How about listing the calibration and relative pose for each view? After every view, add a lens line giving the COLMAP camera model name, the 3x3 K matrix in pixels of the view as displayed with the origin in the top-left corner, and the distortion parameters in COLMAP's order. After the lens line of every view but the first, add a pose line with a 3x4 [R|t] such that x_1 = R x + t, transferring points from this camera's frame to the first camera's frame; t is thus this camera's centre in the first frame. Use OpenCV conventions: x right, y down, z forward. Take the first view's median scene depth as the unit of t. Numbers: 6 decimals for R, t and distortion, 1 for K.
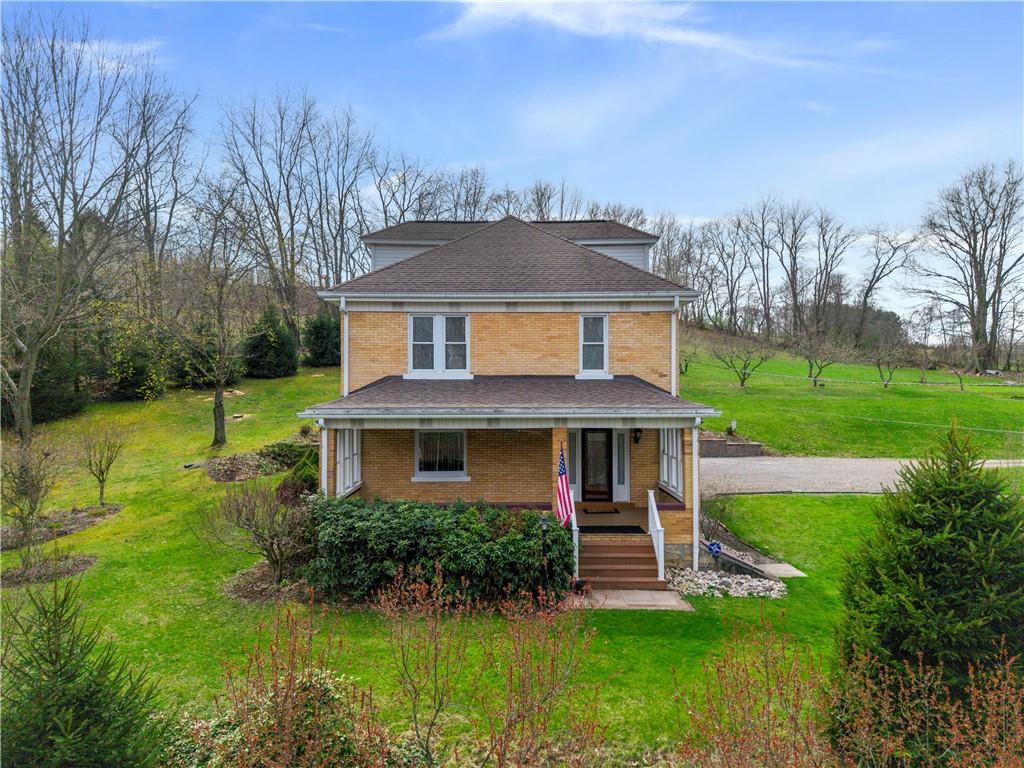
lens RADIAL K [[679.4, 0, 508.4], [0, 679.4, 380.4], [0, 0, 1]] dist [0.031273, -0.001800]
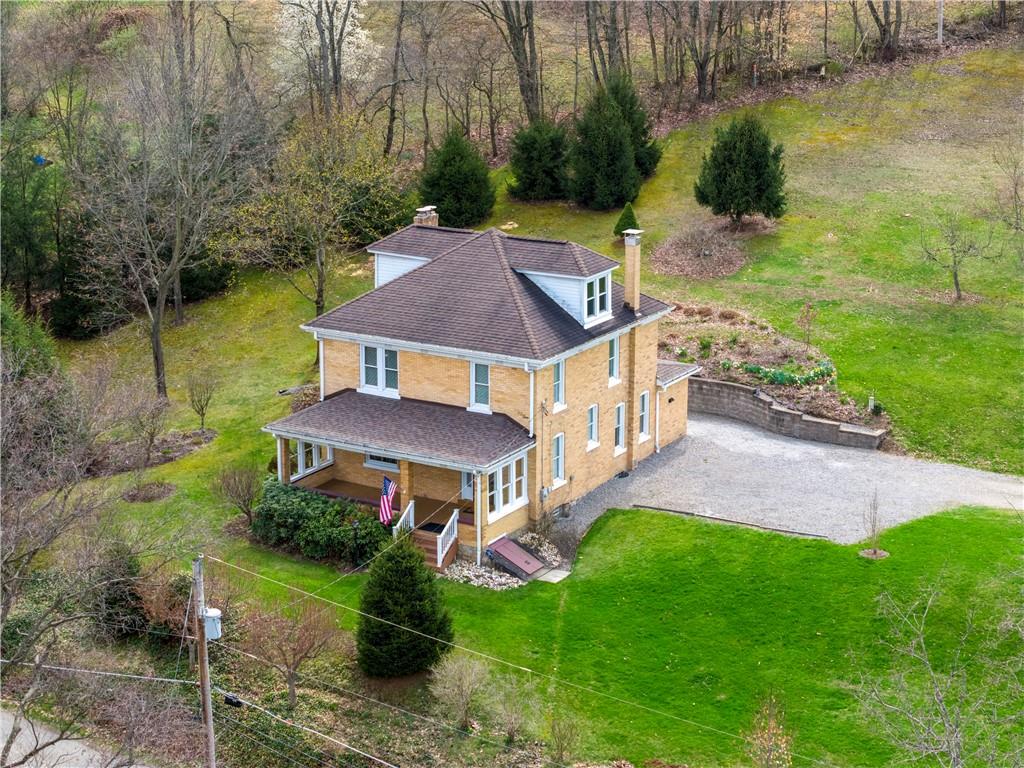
lens RADIAL K [[2056.6, 0, 511.7], [0, 2056.6, 384.1], [0, 0, 1]] dist [-0.075876, 0.000000]
pose [[0.860564, 0.136318, -0.490762, 2.067640], [0.001597, 0.962793, 0.270234, -1.097312], [0.509341, -0.233337, 0.828327, -2.165387]]
